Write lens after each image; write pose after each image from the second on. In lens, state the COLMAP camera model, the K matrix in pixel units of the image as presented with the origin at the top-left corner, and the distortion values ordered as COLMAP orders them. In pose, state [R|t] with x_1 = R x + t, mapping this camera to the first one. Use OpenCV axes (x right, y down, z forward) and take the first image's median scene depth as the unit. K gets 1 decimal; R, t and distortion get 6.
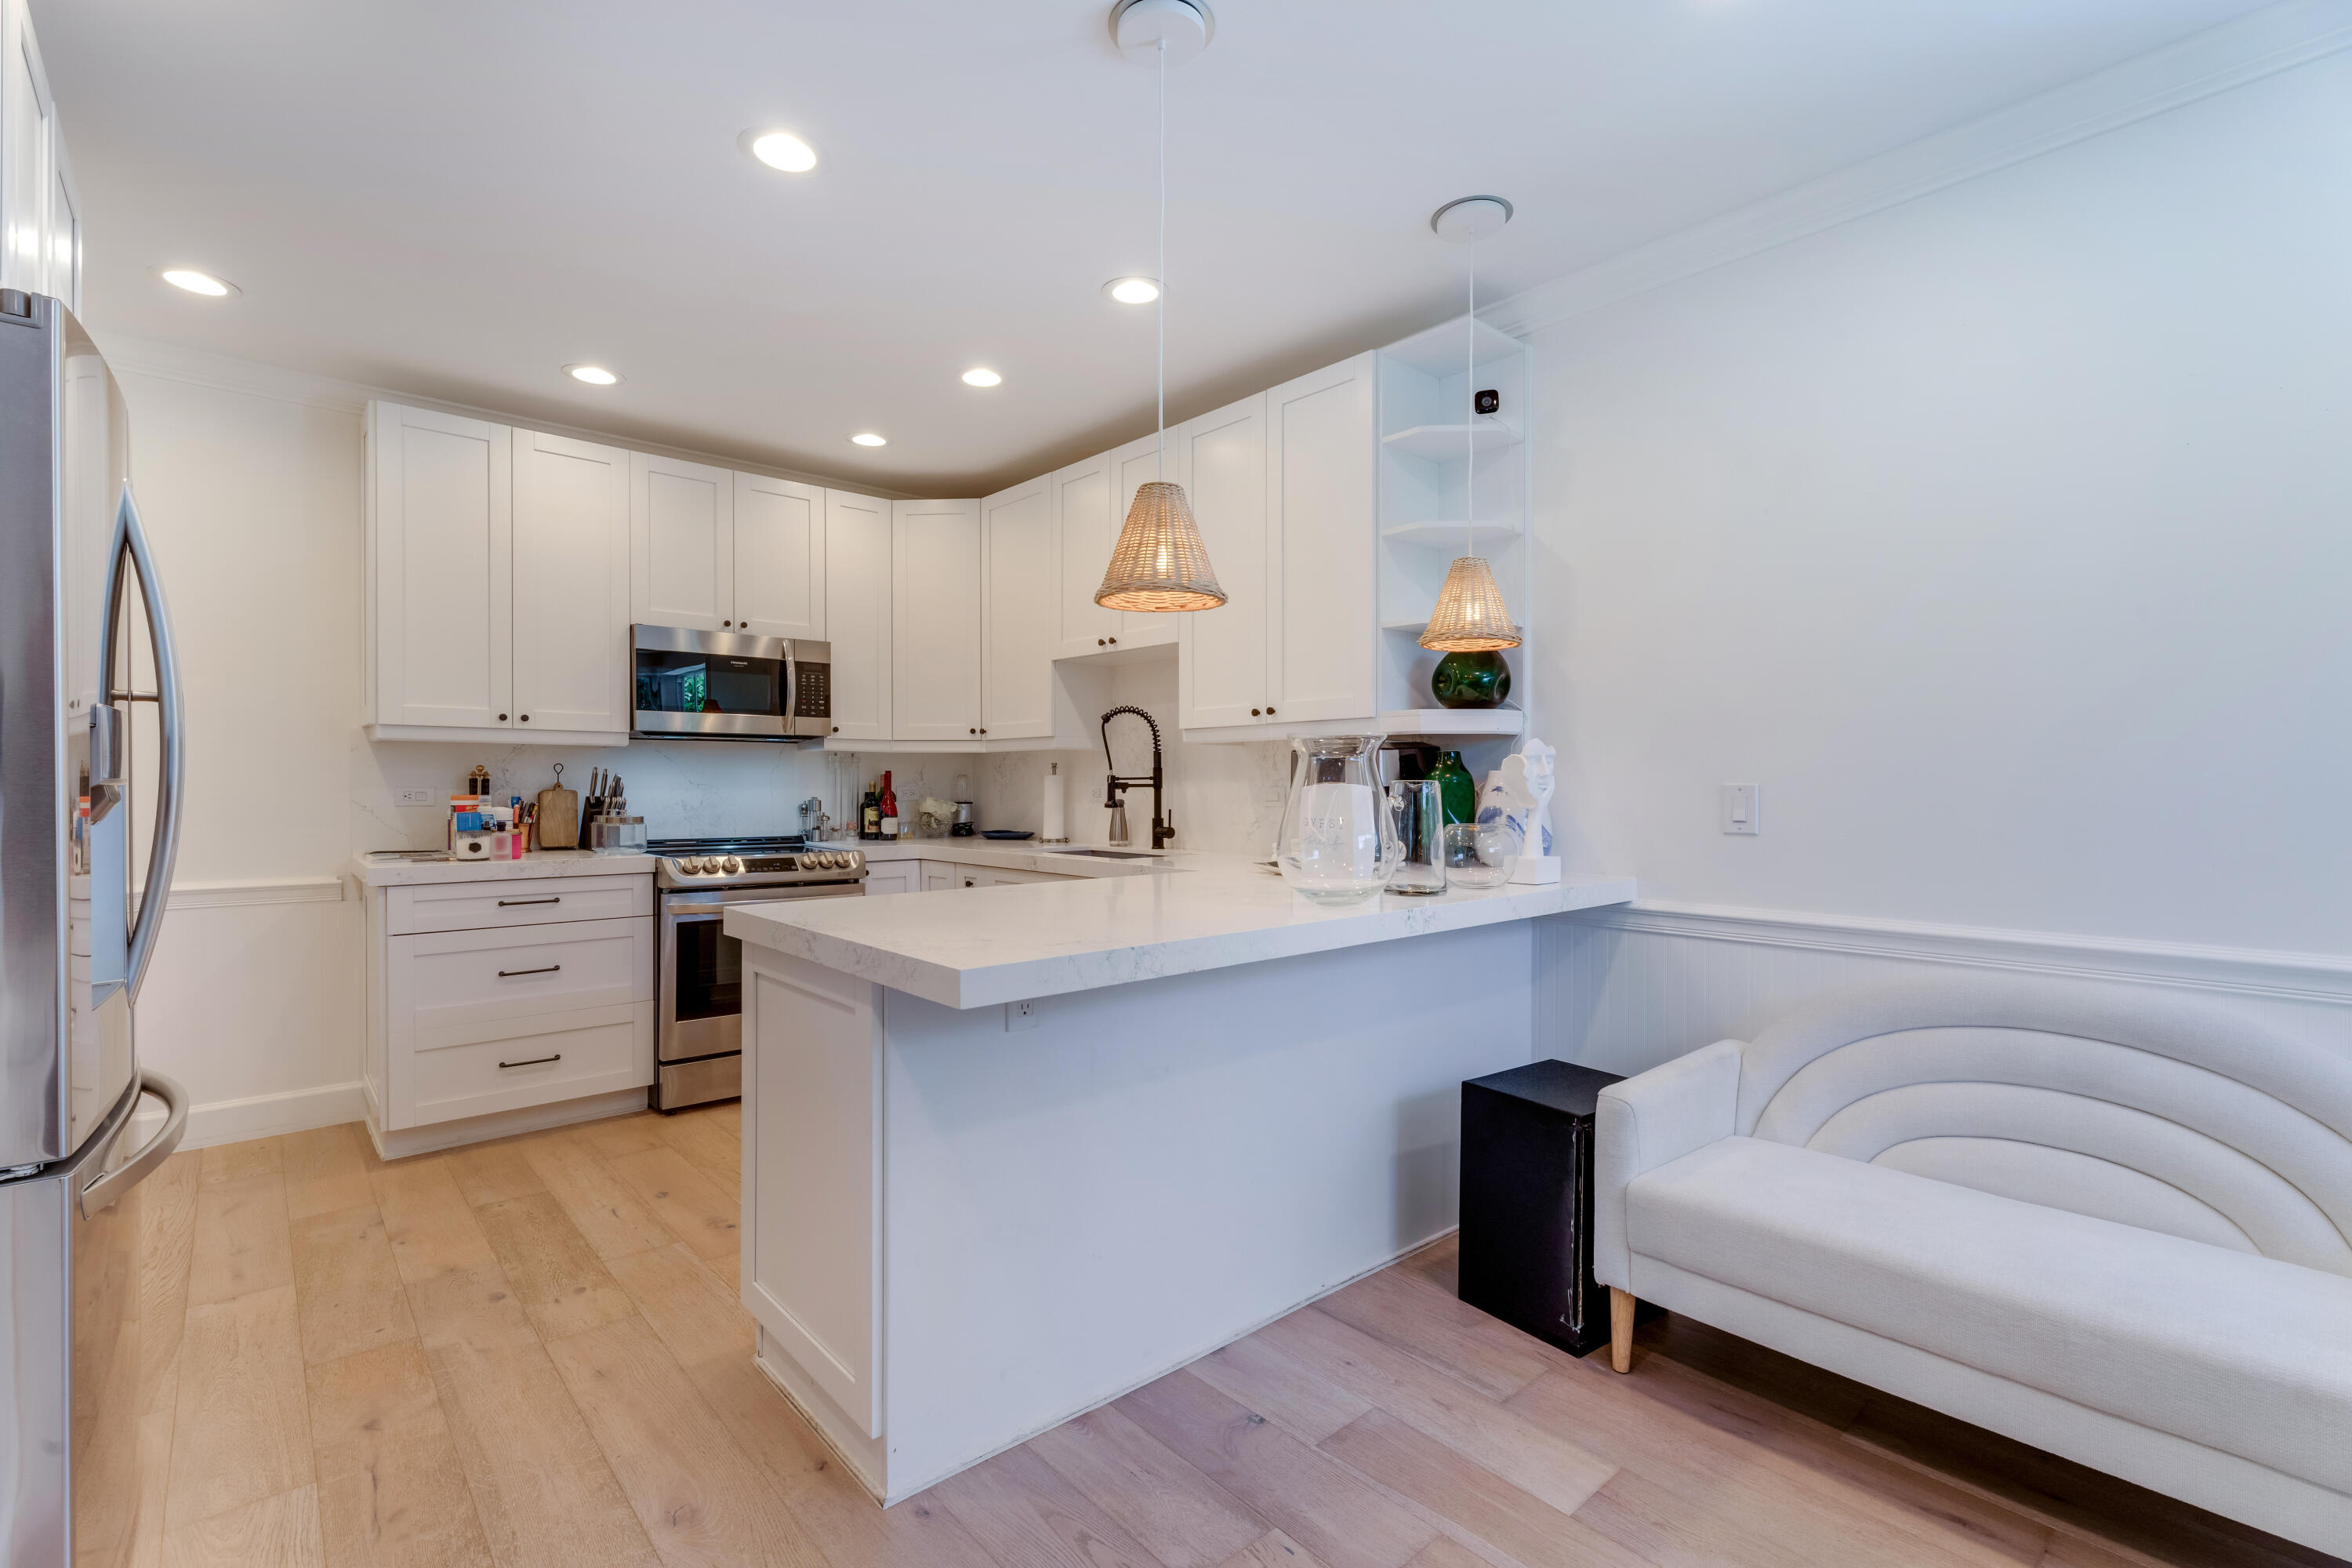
lens RADIAL K [[1055.0, 0, 1176.0], [0, 1055.0, 784.0], [0, 0, 1]] dist [-0.001280, -0.000787]
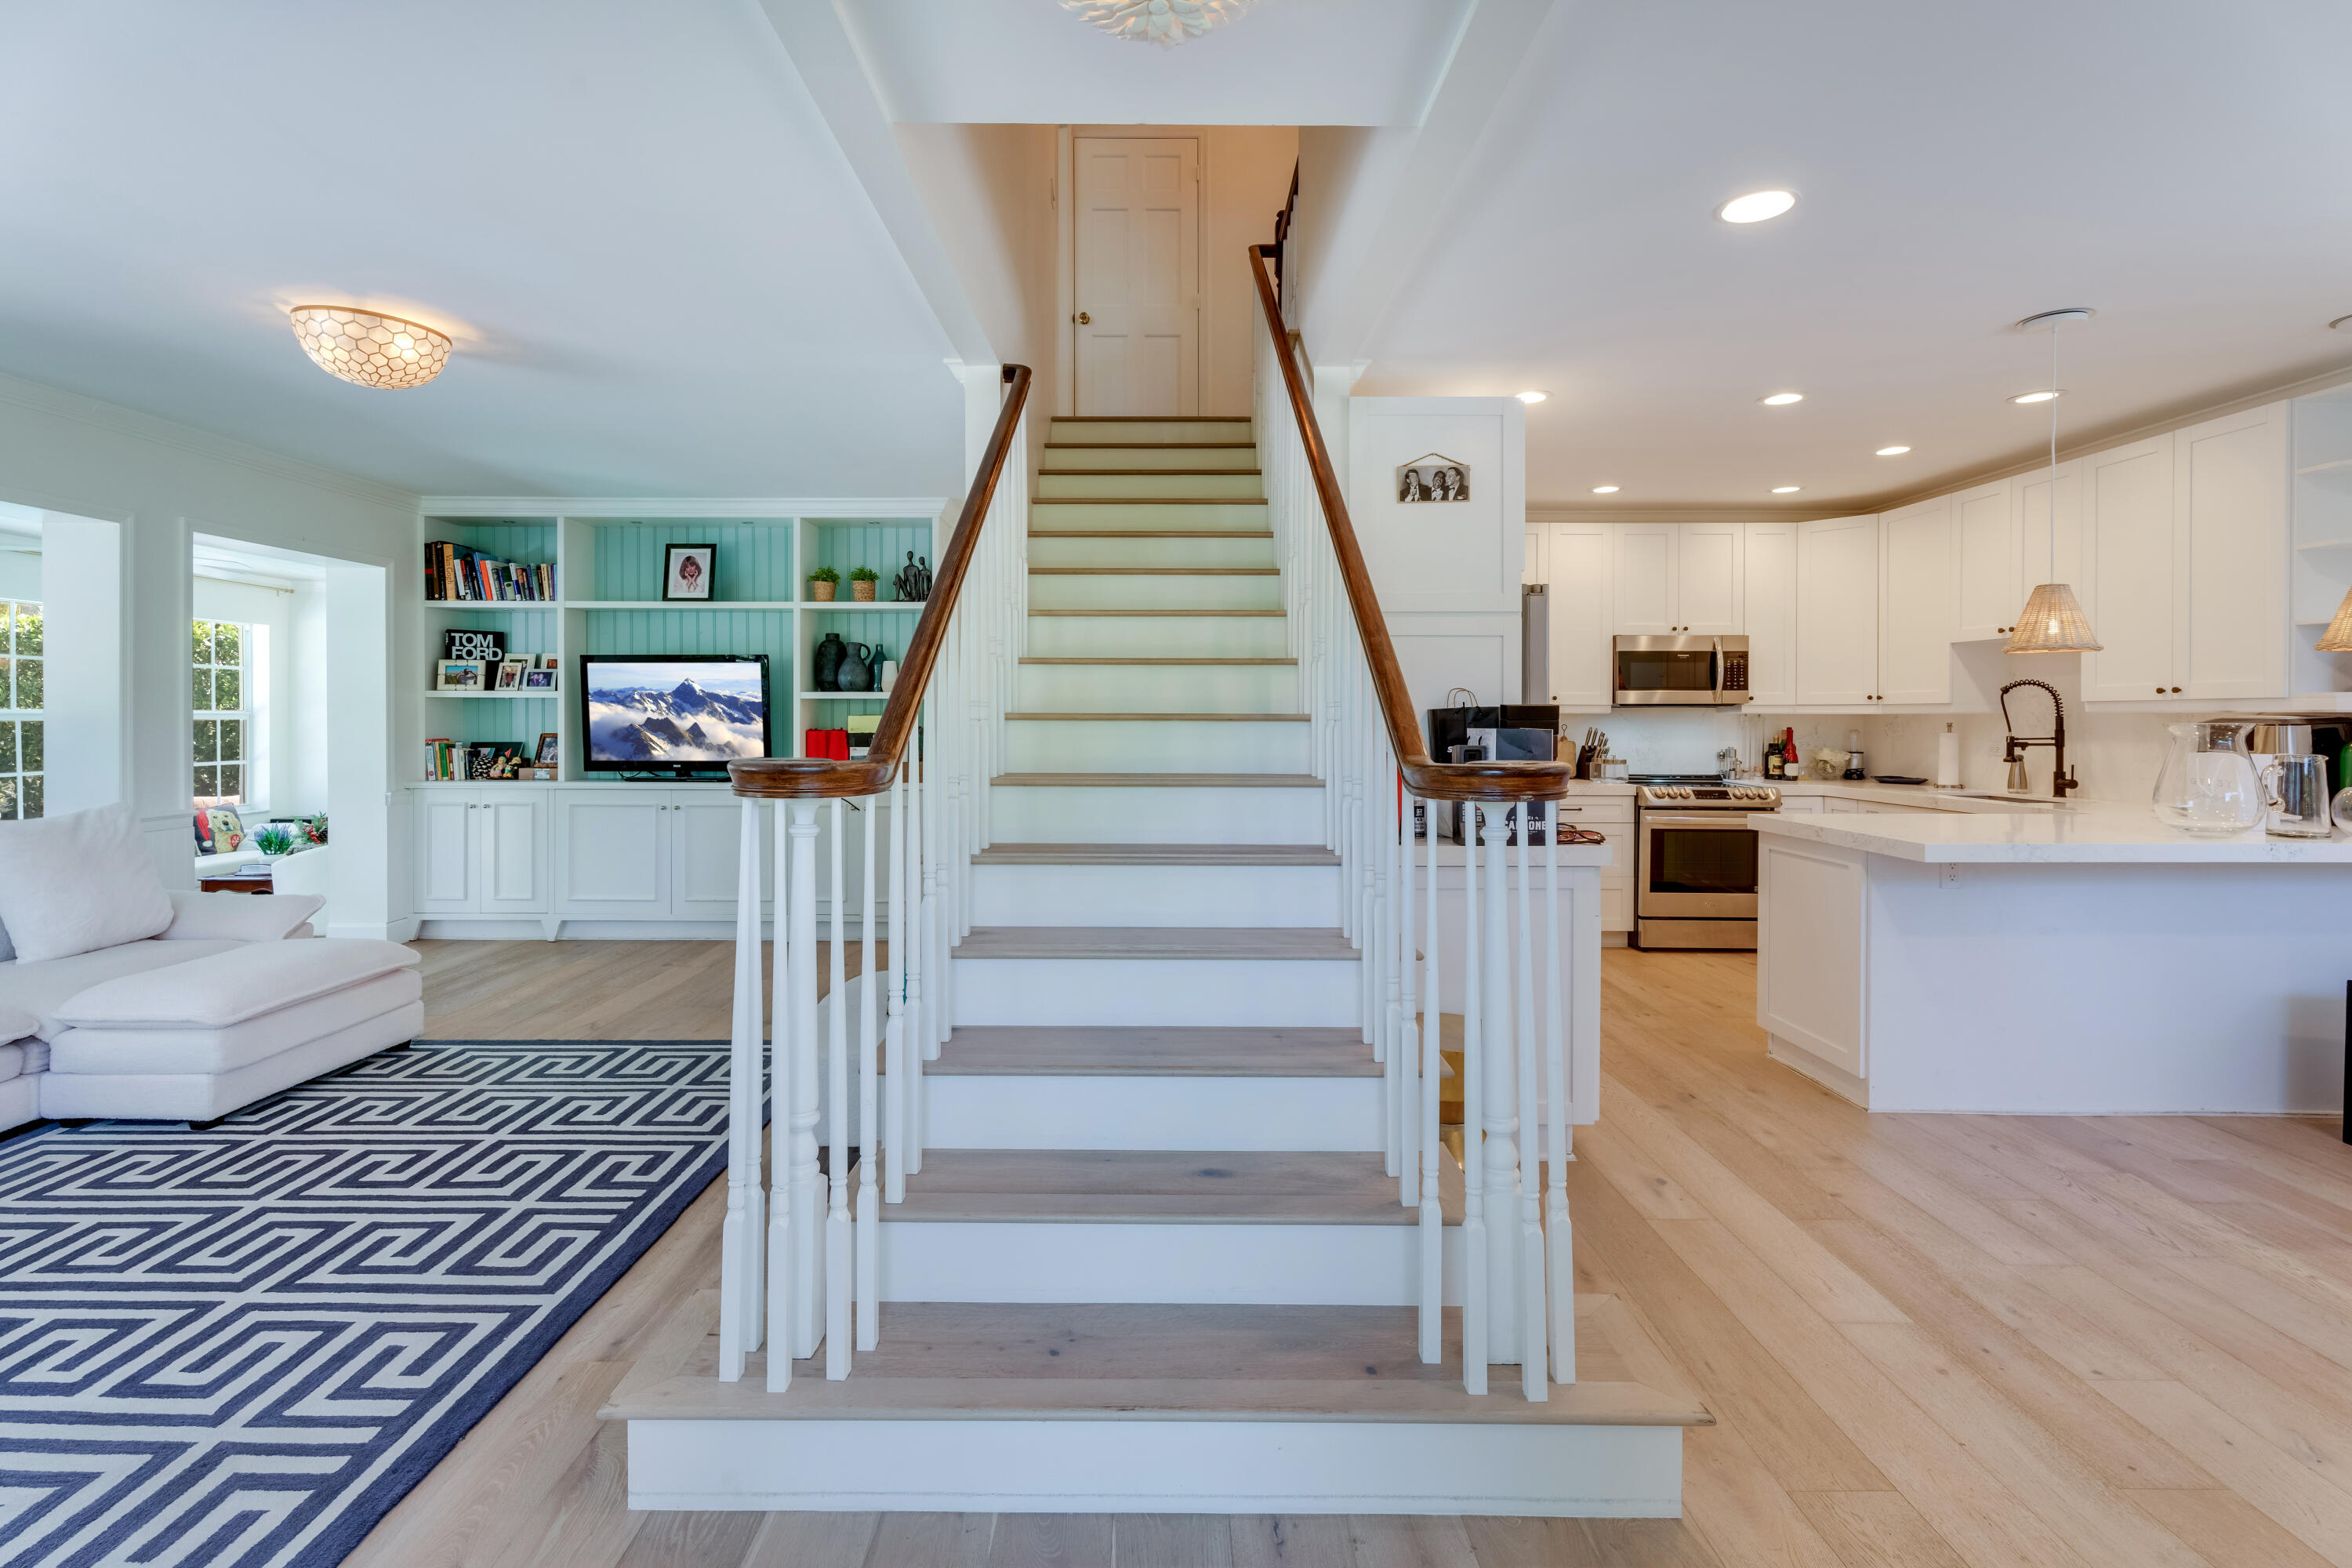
lens RADIAL K [[1053.1, 0, 1162.5], [0, 1053.1, 727.5], [0, 0, 1]] dist [0.002182, -0.000465]
pose [[0.742450, 0.006288, -0.669872, 0.028861], [0.000049, 0.999955, 0.009440, -0.029711], [0.669901, -0.007042, 0.742417, -0.586110]]
